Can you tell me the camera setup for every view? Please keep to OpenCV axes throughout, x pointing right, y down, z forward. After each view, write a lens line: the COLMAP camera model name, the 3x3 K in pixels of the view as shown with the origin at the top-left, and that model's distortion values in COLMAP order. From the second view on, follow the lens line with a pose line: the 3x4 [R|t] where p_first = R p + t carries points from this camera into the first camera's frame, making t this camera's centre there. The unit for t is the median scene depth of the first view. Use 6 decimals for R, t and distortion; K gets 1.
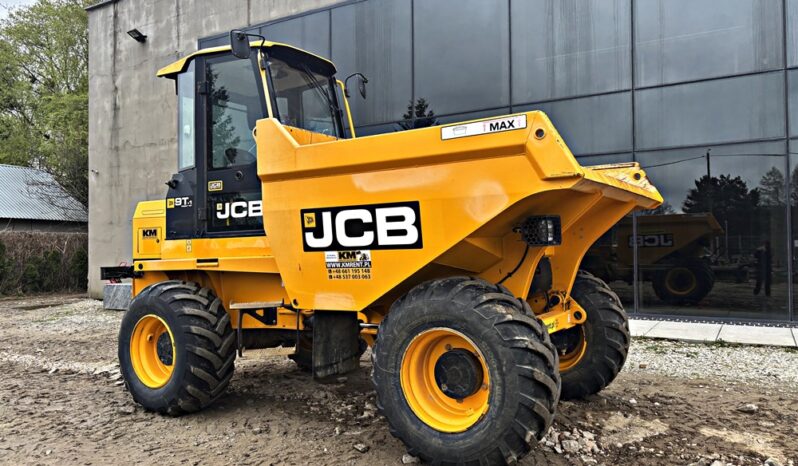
lens RADIAL K [[602.2, 0, 402.0], [0, 602.2, 228.9], [0, 0, 1]] dist [0.075122, -0.086613]
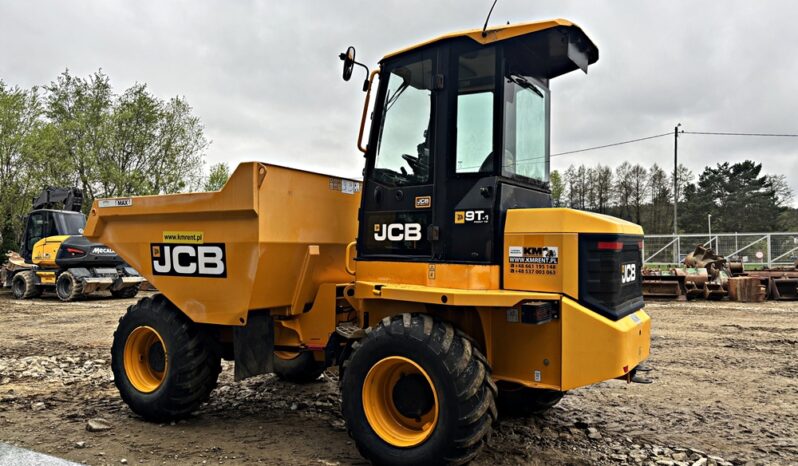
lens RADIAL K [[602.2, 0, 398.7], [0, 602.2, 233.3], [0, 0, 1]] dist [0.075122, -0.086613]
pose [[0.999086, 0.041918, 0.008326, 0.311395], [-0.041844, 0.999084, -0.008914, -0.055194], [-0.008693, 0.008557, 0.999926, -0.292139]]
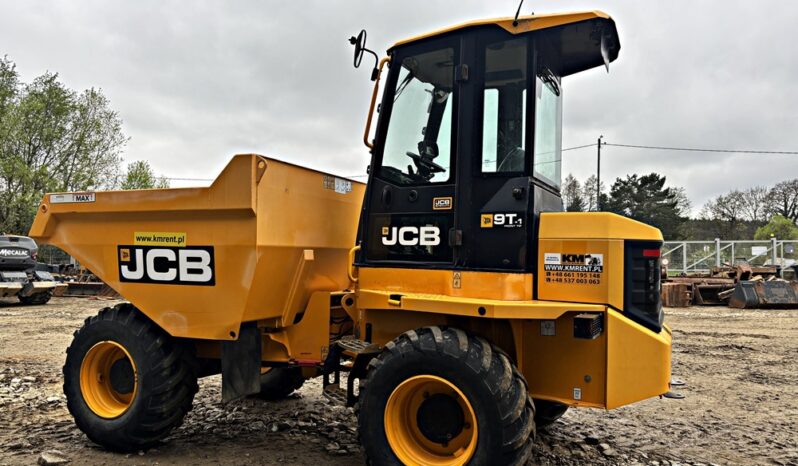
lens RADIAL K [[602.2, 0, 395.6], [0, 602.2, 233.8], [0, 0, 1]] dist [0.075122, -0.086613]
pose [[0.989389, 0.054709, 0.134597, 0.169327], [-0.052278, 0.998400, -0.021538, -0.048378], [-0.135560, 0.014273, 0.990666, -0.190579]]
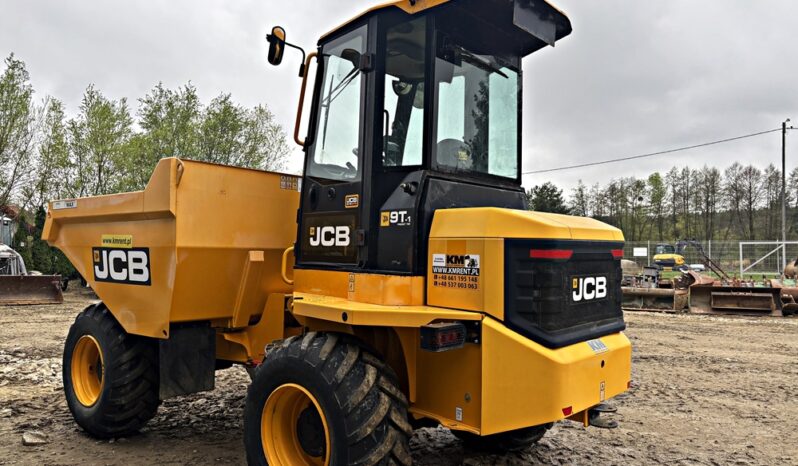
lens RADIAL K [[602.2, 0, 403.8], [0, 602.2, 230.1], [0, 0, 1]] dist [0.075122, -0.086613]
pose [[0.989079, 0.044882, -0.140384, 0.550231], [-0.047565, 0.998743, -0.015813, -0.066211], [0.139498, 0.022318, 0.989971, -0.137261]]
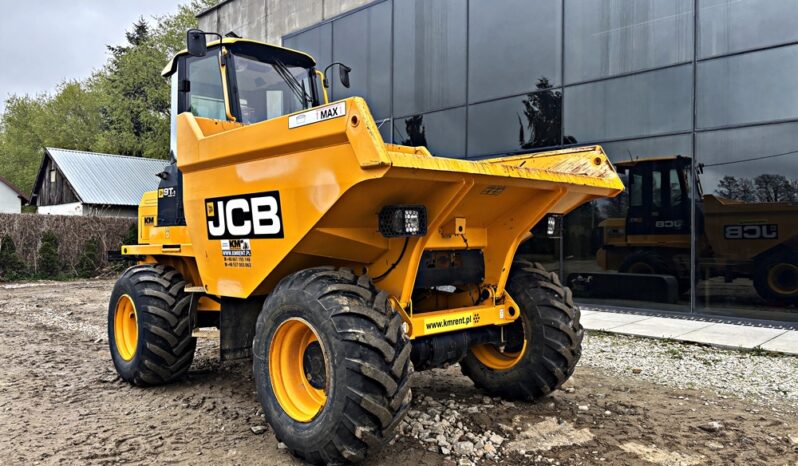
lens RADIAL K [[602.2, 0, 392.1], [0, 602.2, 230.1], [0, 0, 1]] dist [0.075122, -0.086613]
pose [[0.969682, 0.010278, -0.244156, 0.344689], [-0.004804, 0.999724, 0.023006, -0.003553], [0.244325, -0.021136, 0.969463, 0.052186]]
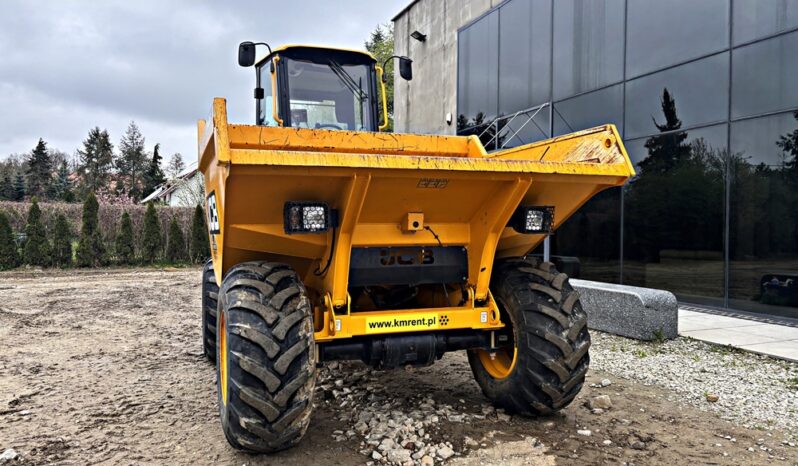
lens RADIAL K [[602.2, 0, 392.2], [0, 602.2, 230.3], [0, 0, 1]] dist [0.075122, -0.086613]
pose [[0.790421, 0.017421, -0.612316, 0.707612], [0.007182, 0.999263, 0.037701, -0.009134], [0.612522, -0.034198, 0.789714, 0.255415]]
